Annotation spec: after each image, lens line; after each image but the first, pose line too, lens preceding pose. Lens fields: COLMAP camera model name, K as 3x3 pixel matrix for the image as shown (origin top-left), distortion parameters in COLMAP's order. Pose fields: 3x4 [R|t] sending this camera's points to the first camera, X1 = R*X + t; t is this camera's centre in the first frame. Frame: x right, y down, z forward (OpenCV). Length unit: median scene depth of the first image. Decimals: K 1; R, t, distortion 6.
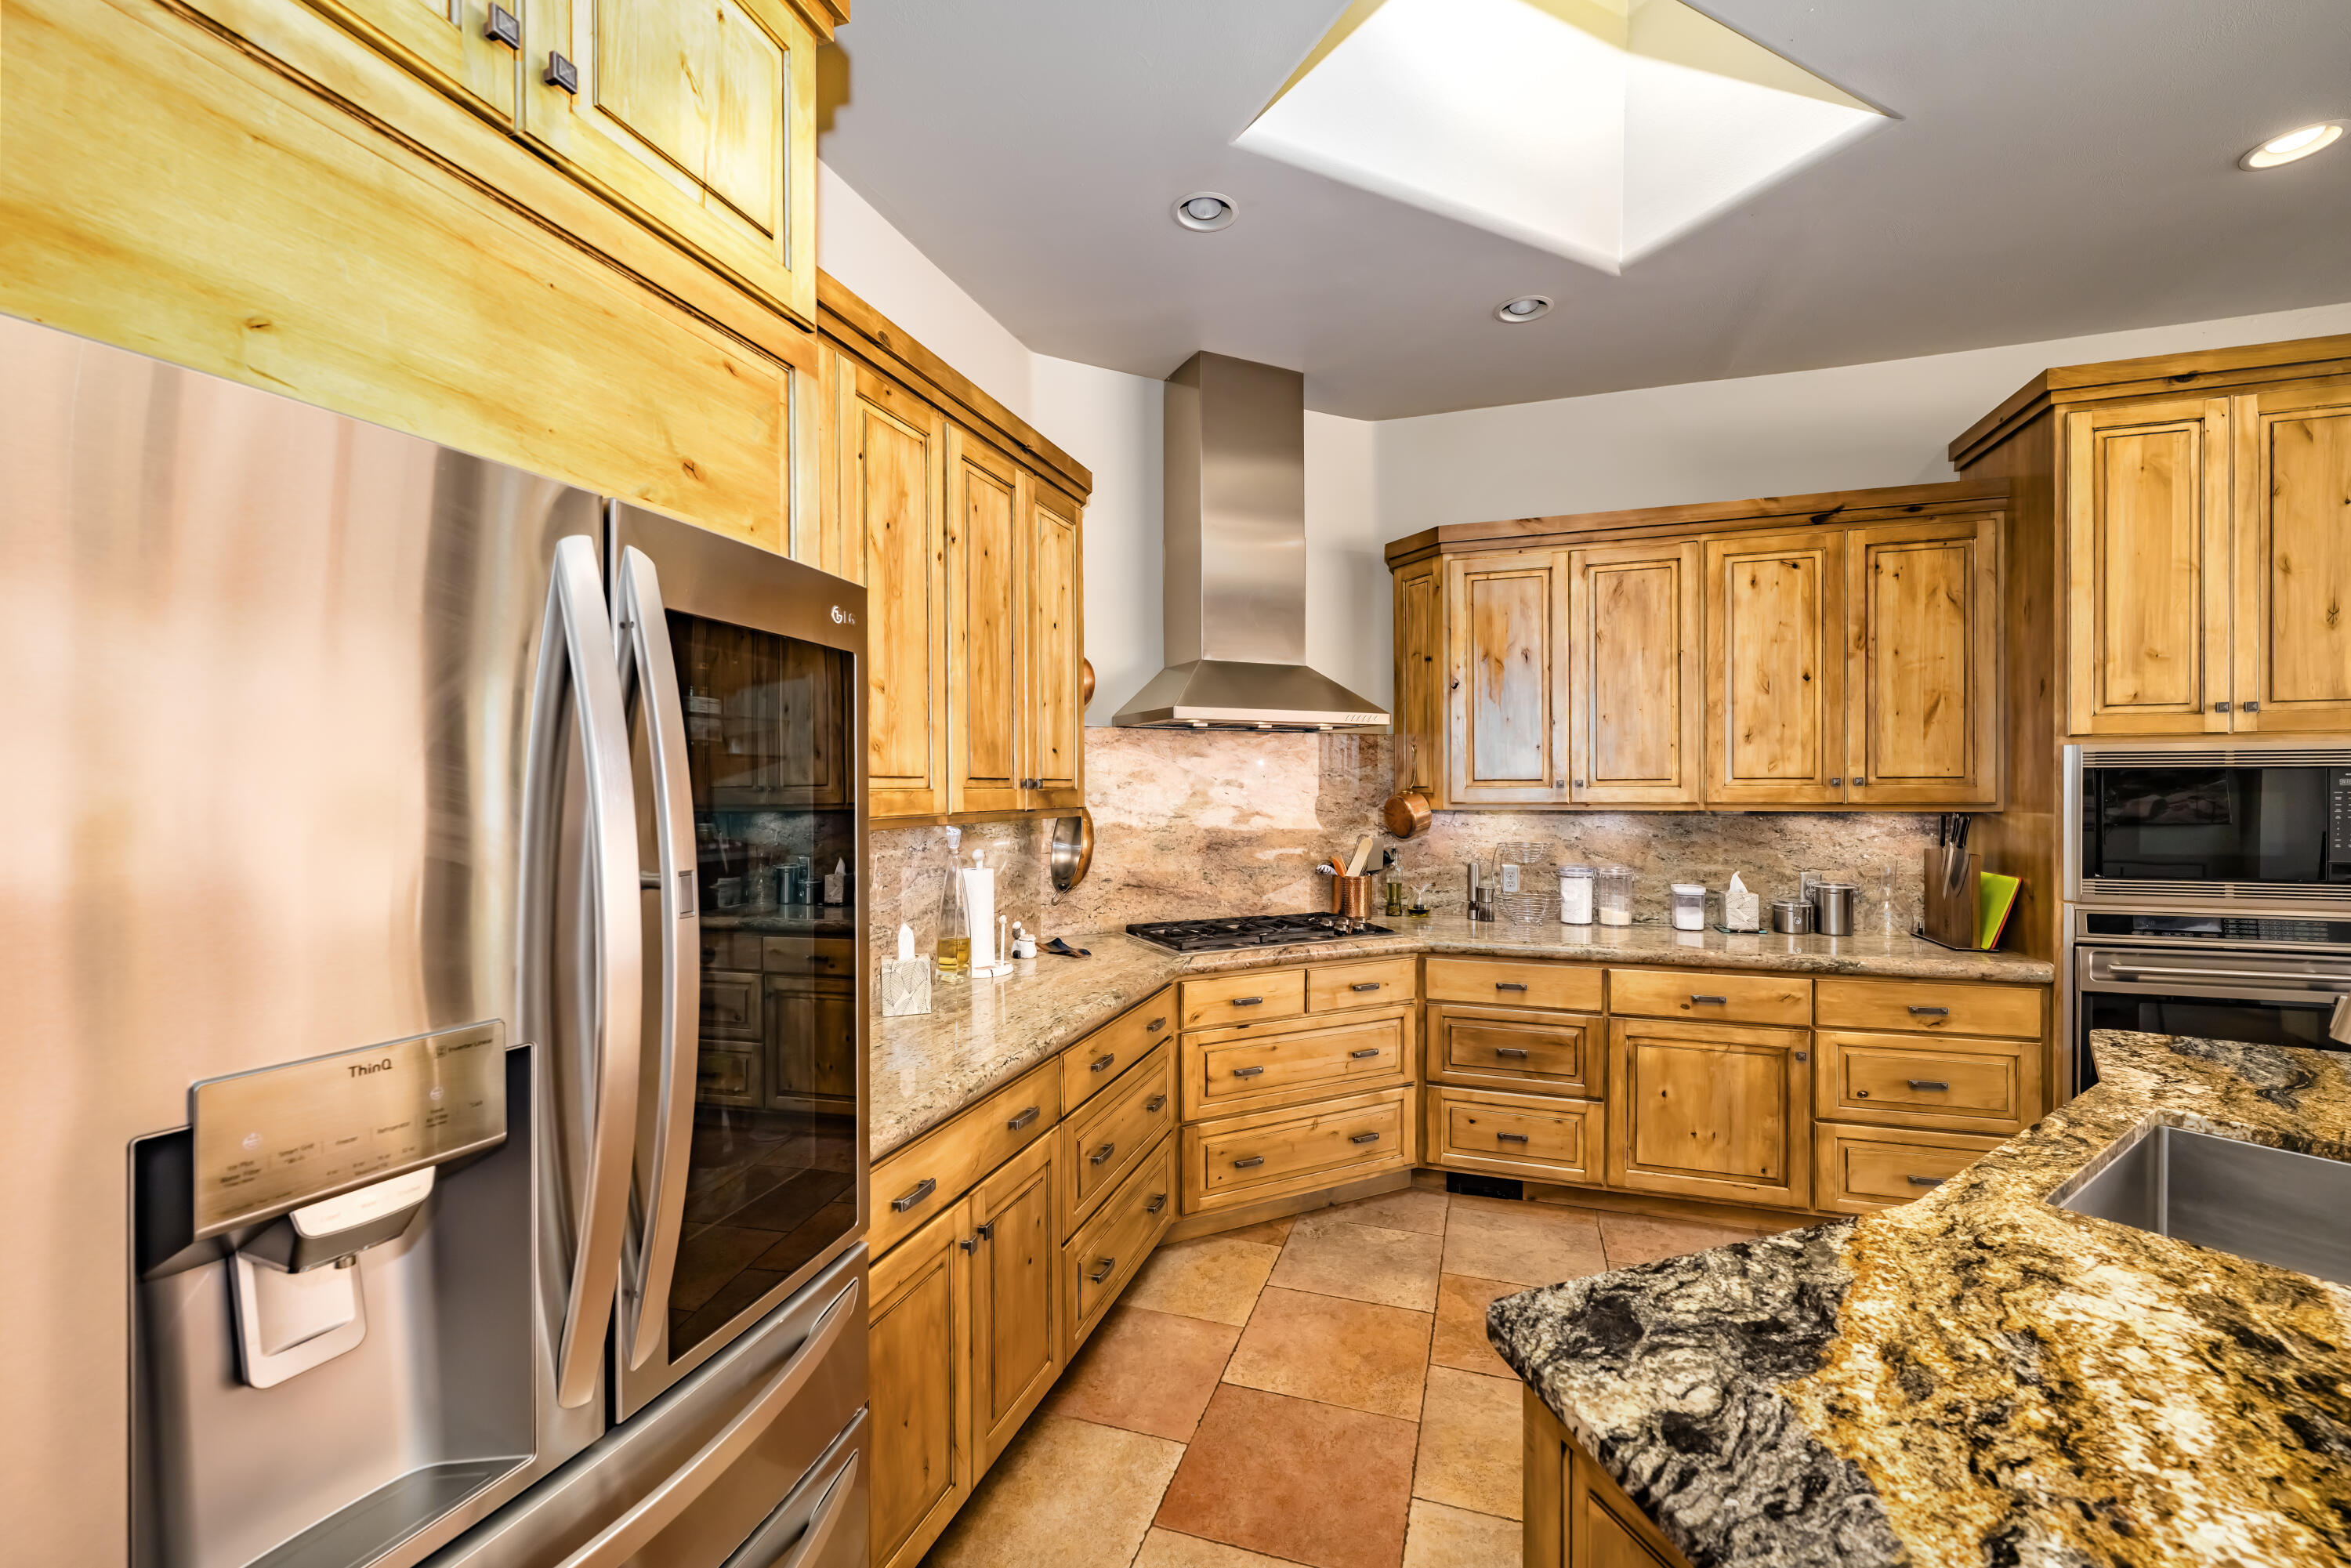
lens RADIAL K [[976.5, 0, 1177.0], [0, 976.5, 786.2], [0, 0, 1]] dist [-0.004191, 0.001047]
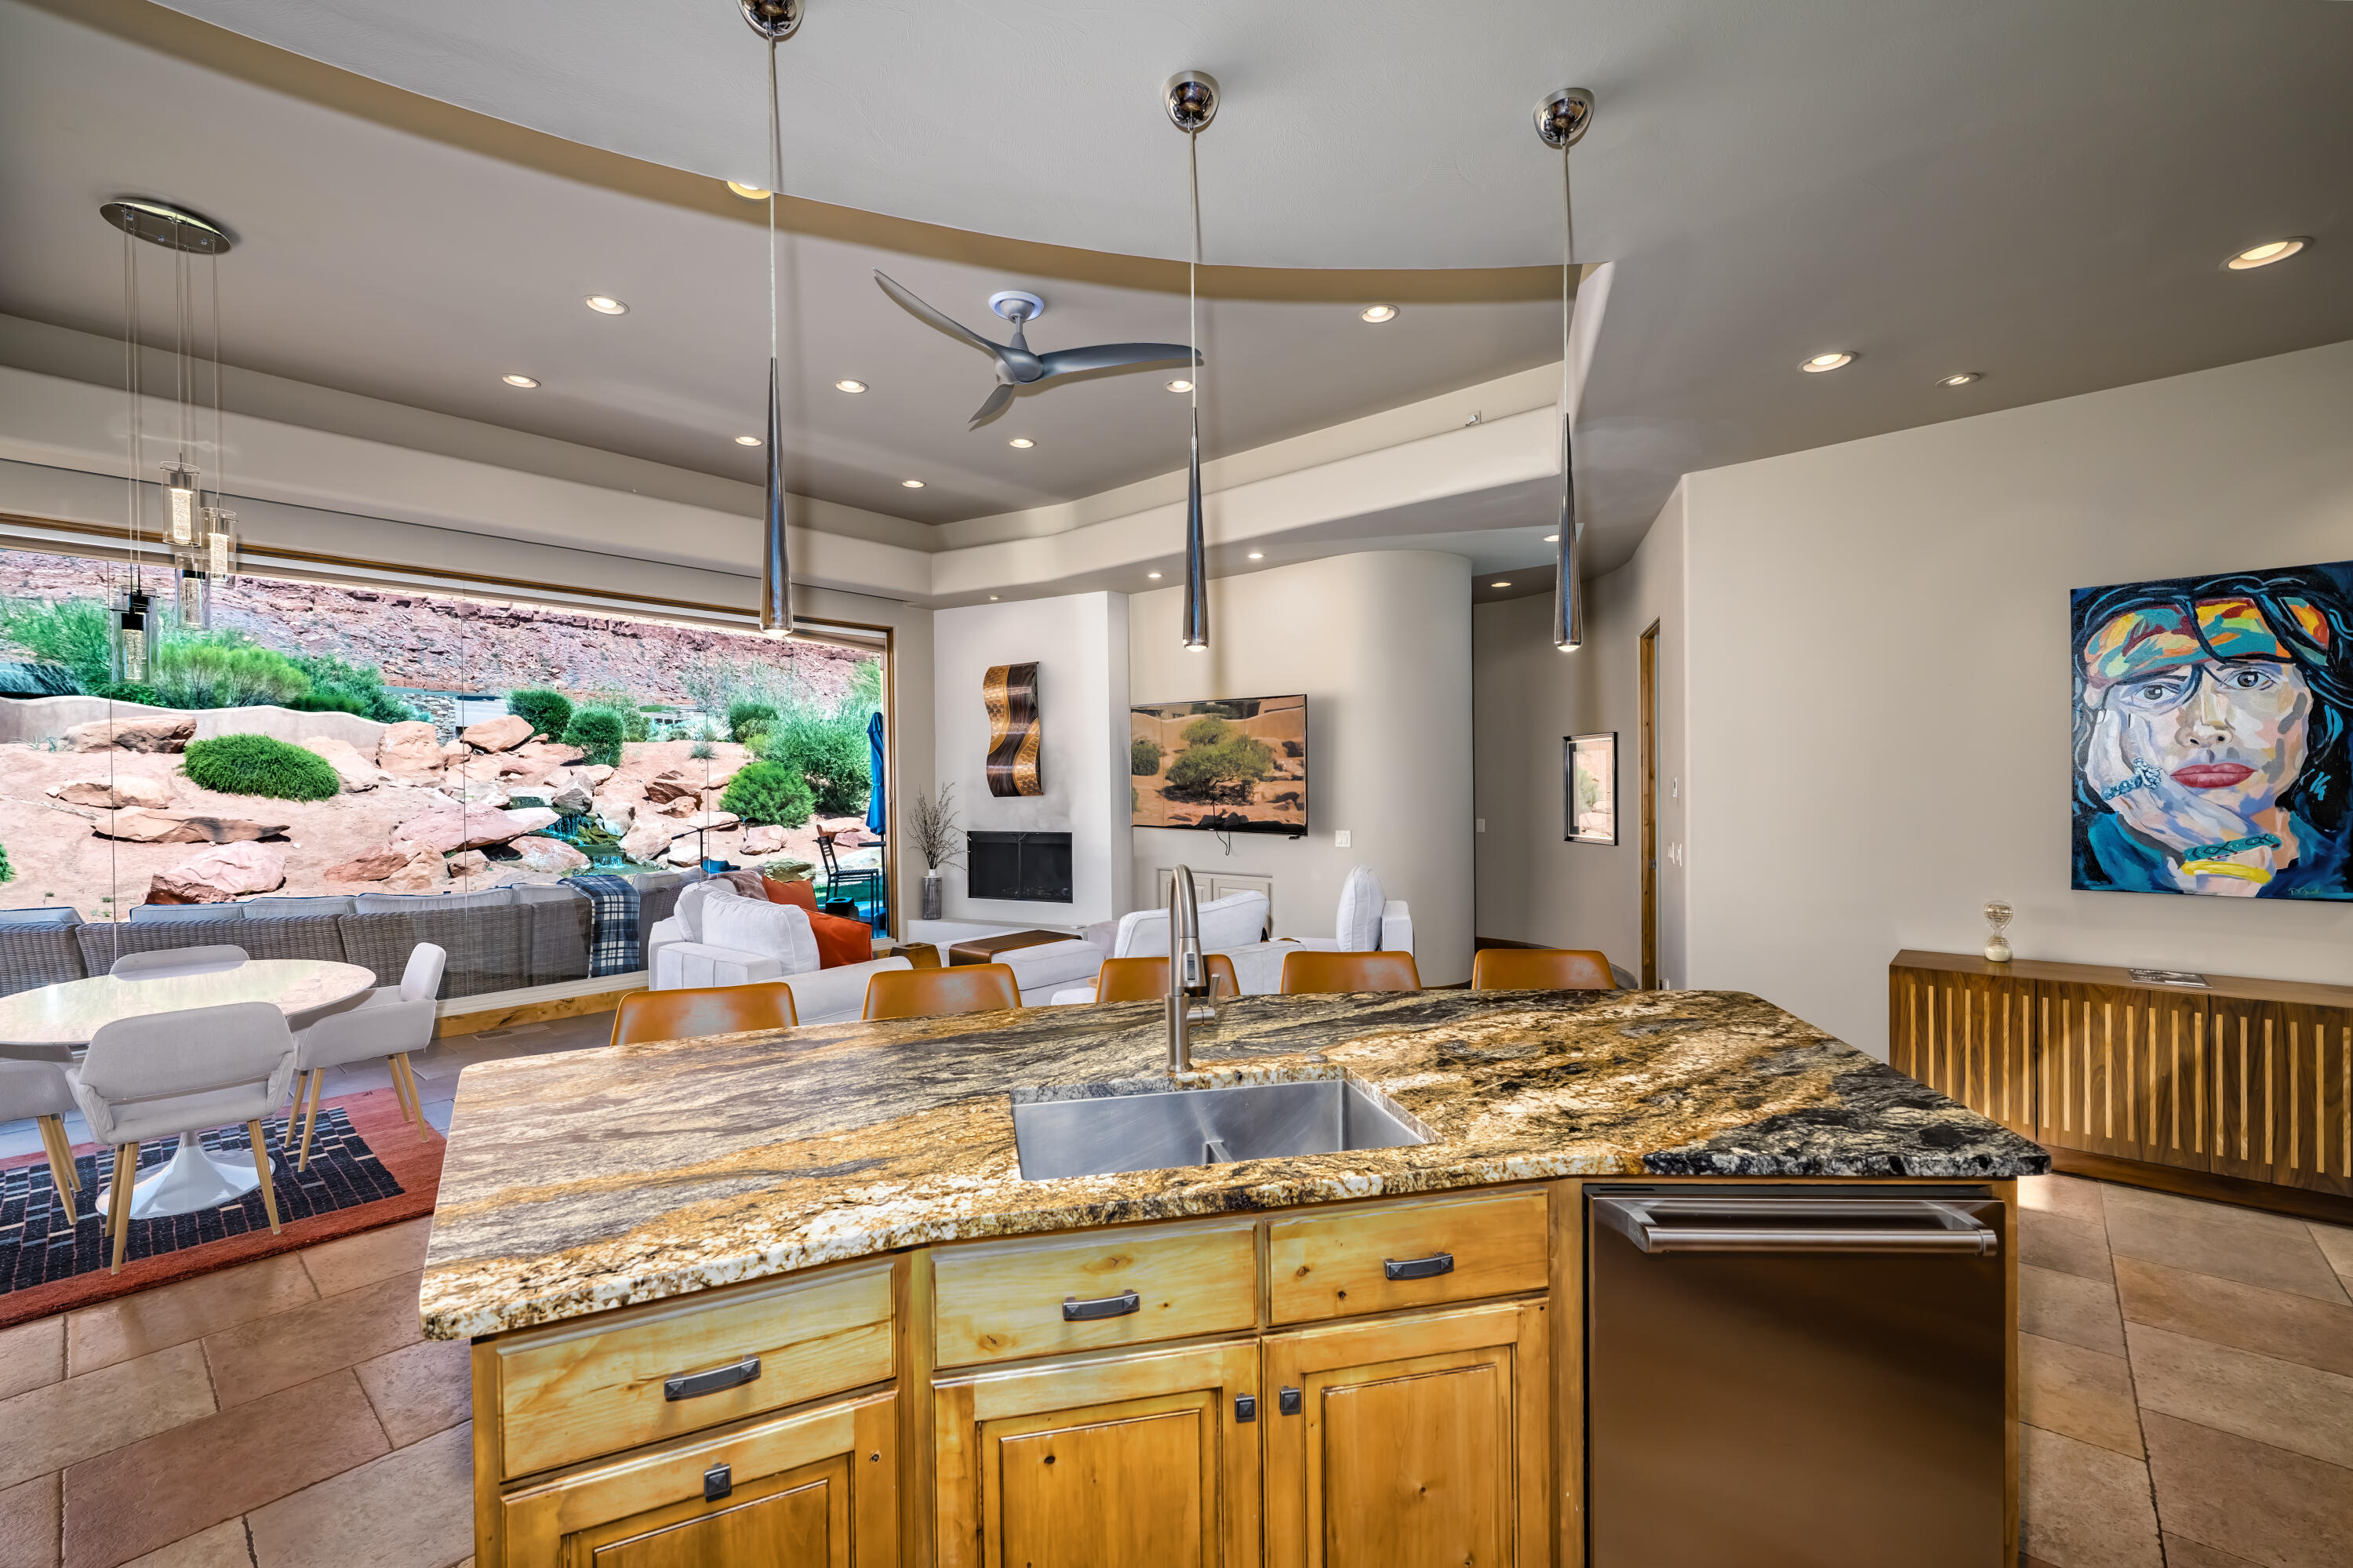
lens RADIAL K [[977.4, 0, 1166.2], [0, 977.4, 801.0], [0, 0, 1]] dist [-0.004191, 0.001047]
pose [[-0.918584, 0.008678, 0.395129, 0.290607], [0.016947, 0.999704, 0.017442, -0.001719], [-0.394861, 0.022718, -0.918460, 0.869860]]
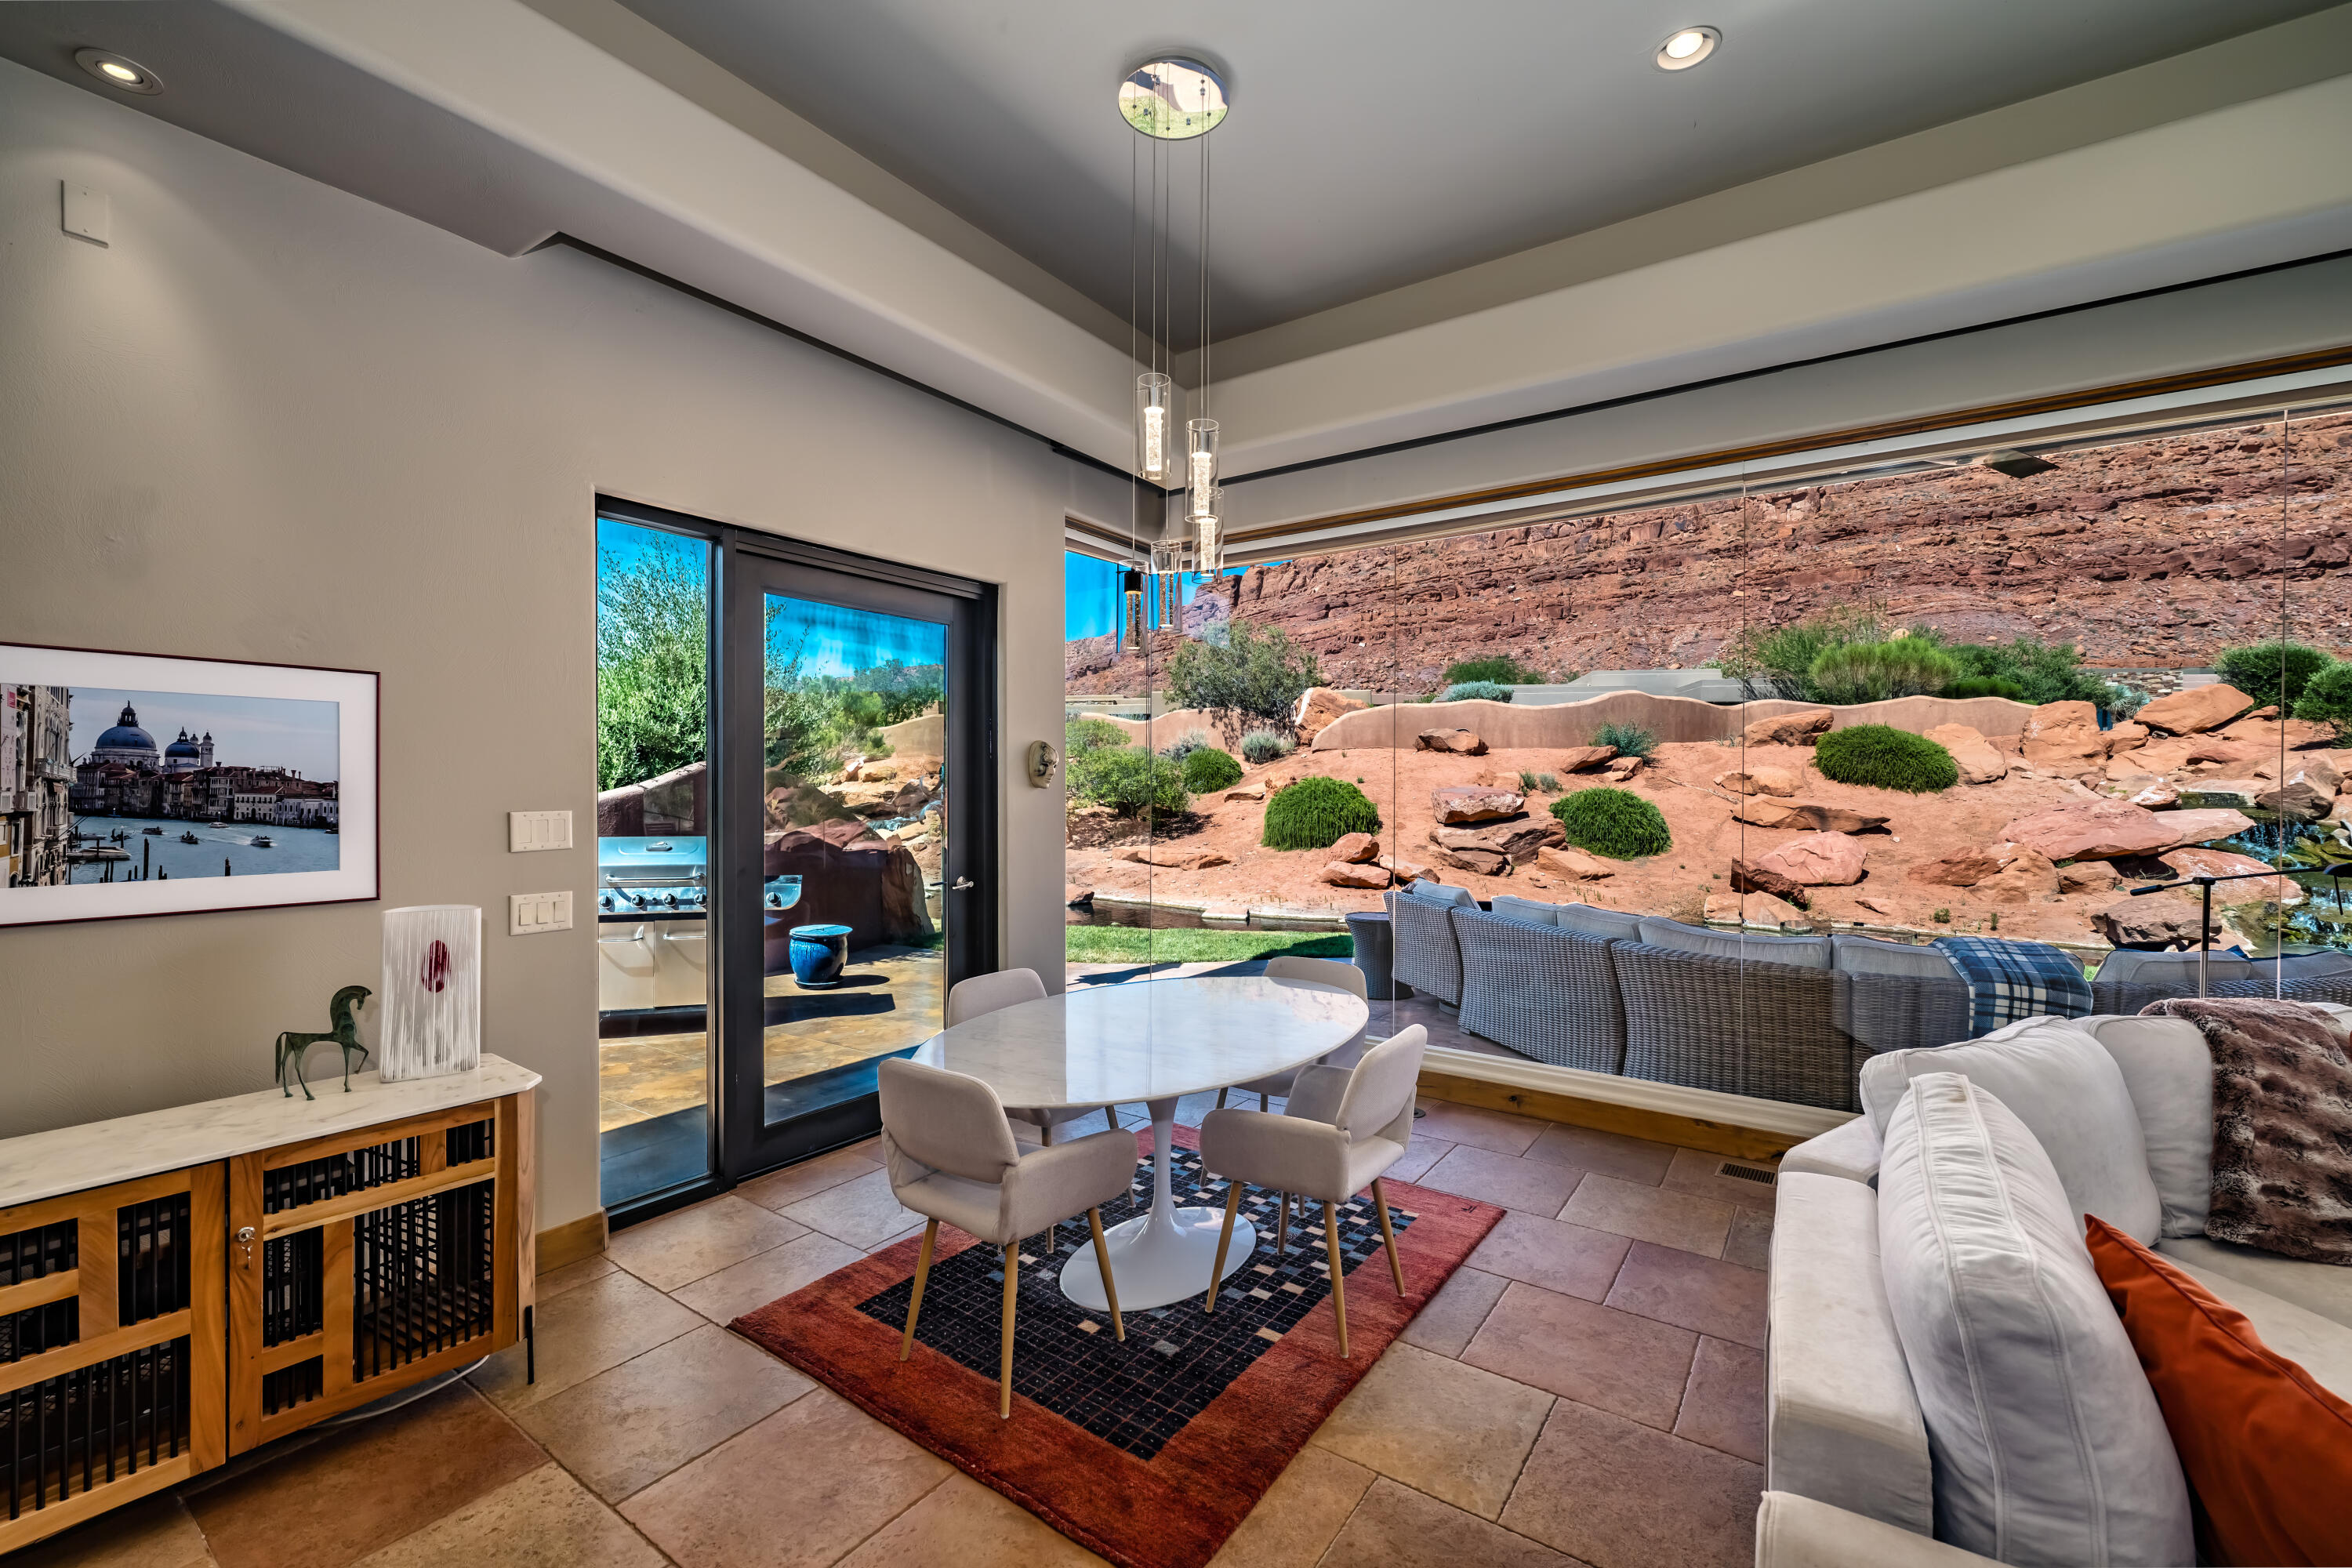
lens RADIAL K [[976.9, 0, 1184.2], [0, 976.9, 789.9], [0, 0, 1]] dist [-0.004191, 0.001047]
pose [[0.276259, -0.001395, 0.961082, 0.900431], [-0.002408, 0.999995, 0.002144, -0.004221], [-0.961080, -0.002906, 0.276254, 0.000962]]
